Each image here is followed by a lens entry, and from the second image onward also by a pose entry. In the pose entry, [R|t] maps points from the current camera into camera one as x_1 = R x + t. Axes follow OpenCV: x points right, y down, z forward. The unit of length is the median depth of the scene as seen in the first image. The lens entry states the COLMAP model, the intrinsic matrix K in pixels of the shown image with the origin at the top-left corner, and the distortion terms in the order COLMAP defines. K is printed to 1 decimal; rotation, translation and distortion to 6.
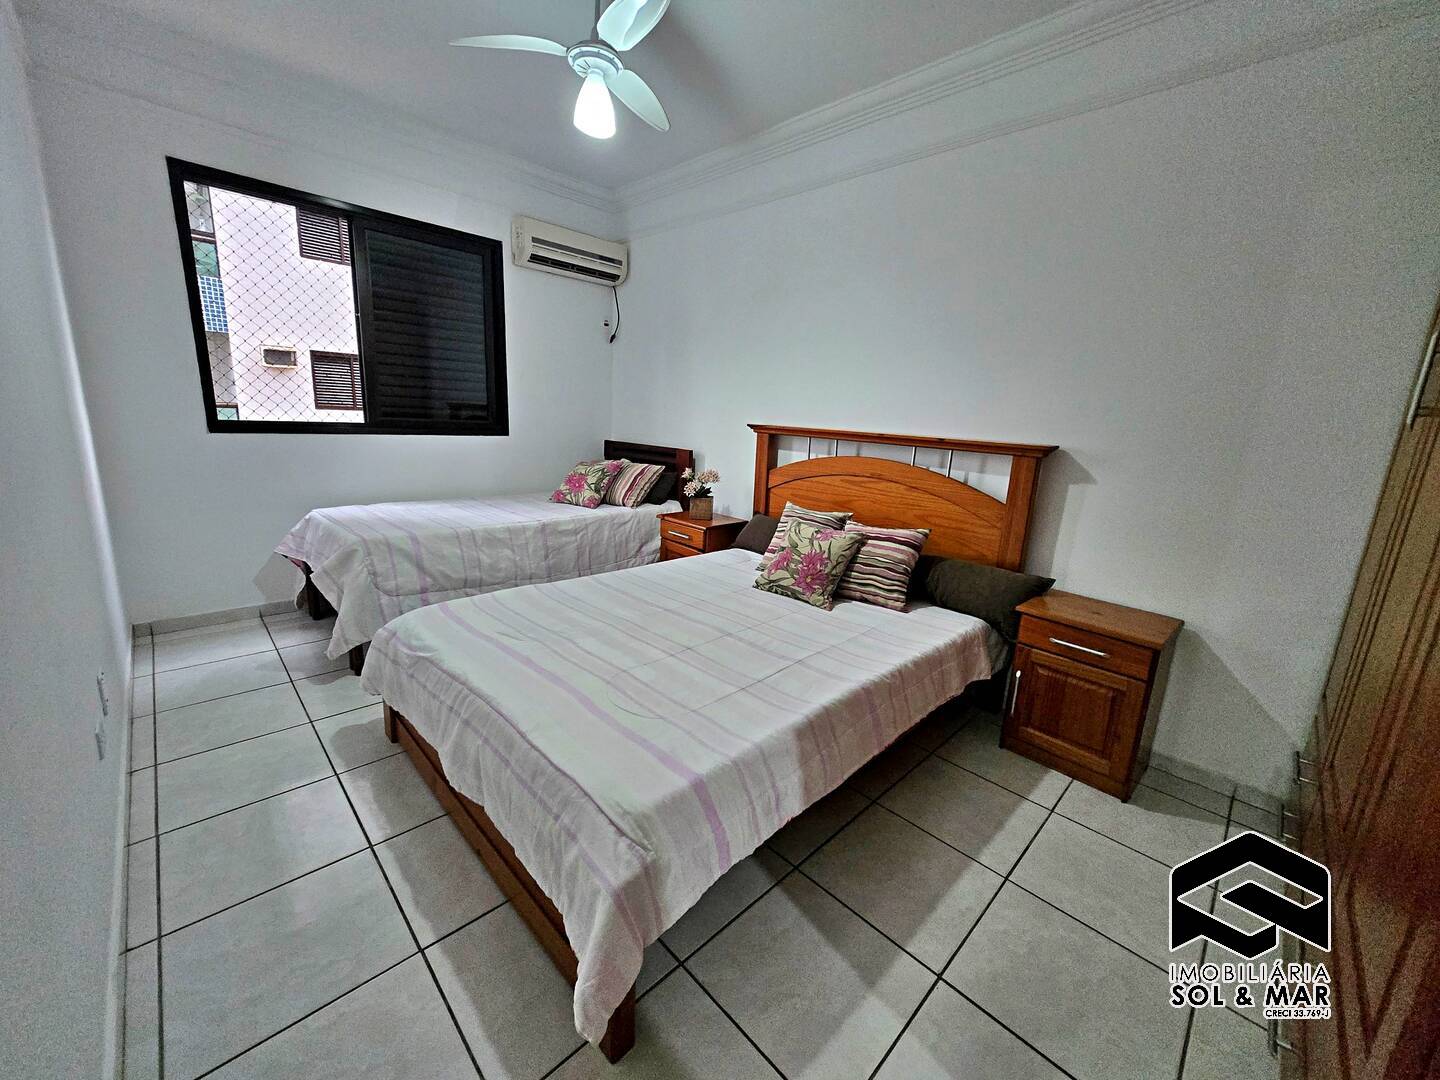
lens RADIAL K [[564.7, 0, 726.8], [0, 564.7, 537.1], [0, 0, 1]] dist [-0.003600, 0.000835]
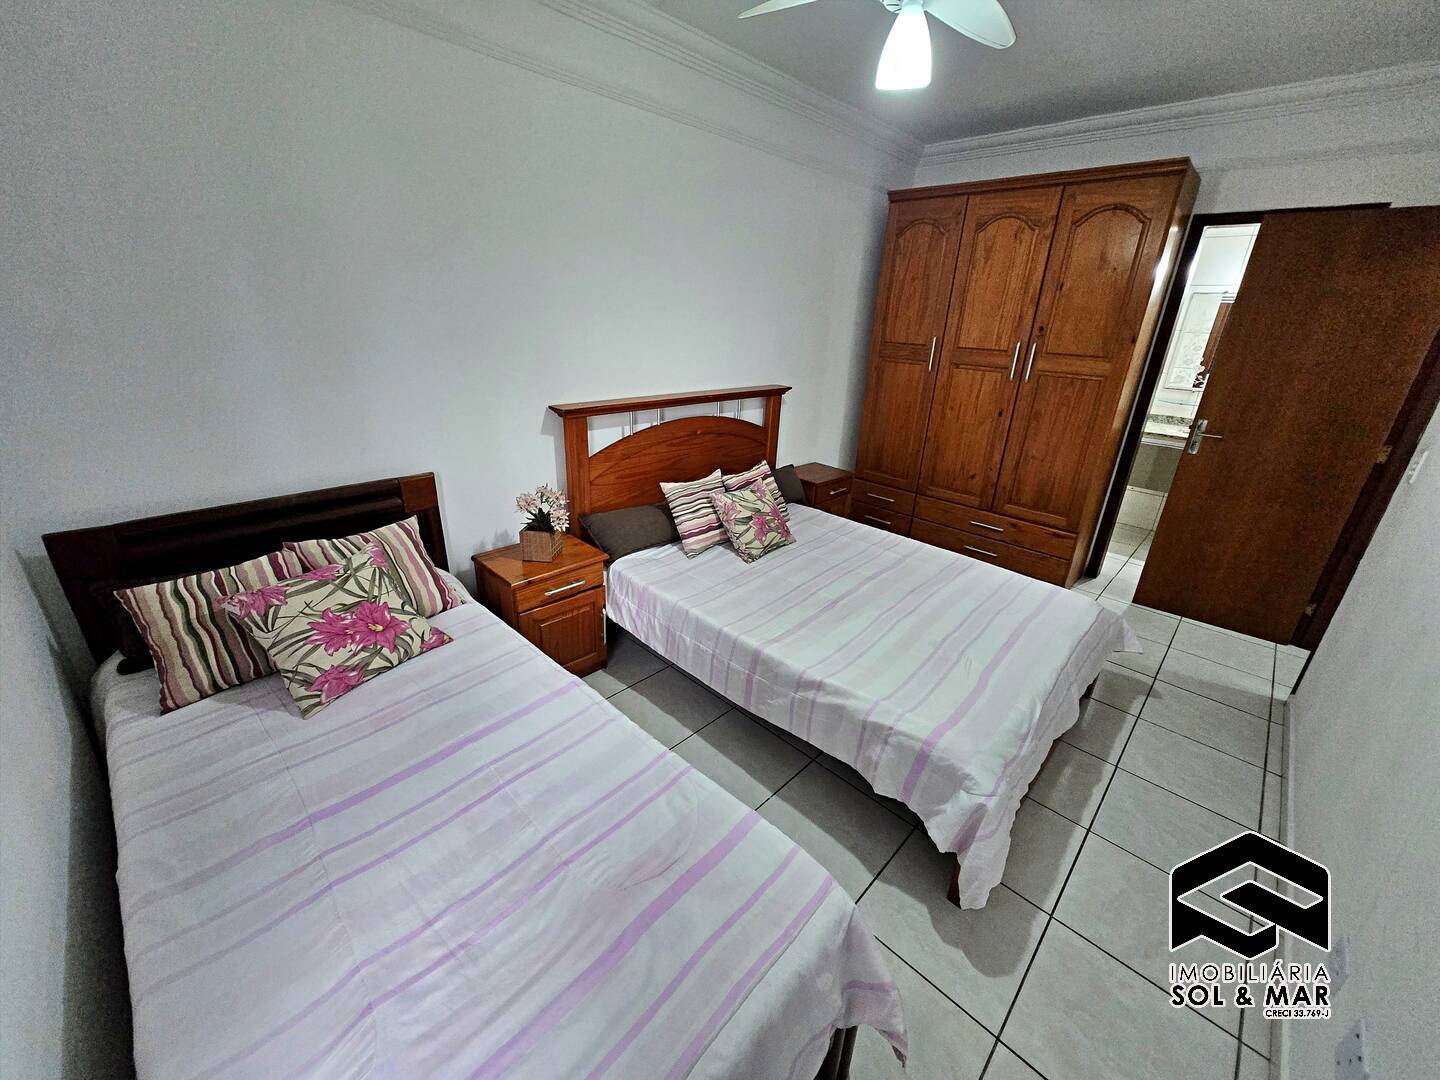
lens RADIAL K [[564.7, 0, 726.2], [0, 564.7, 544.0], [0, 0, 1]] dist [-0.003600, 0.000835]
pose [[-0.022065, -0.426285, 0.904320, -0.909178], [0.180561, 0.887966, 0.422982, -0.406011], [-0.983316, 0.172618, 0.057378, 1.000611]]
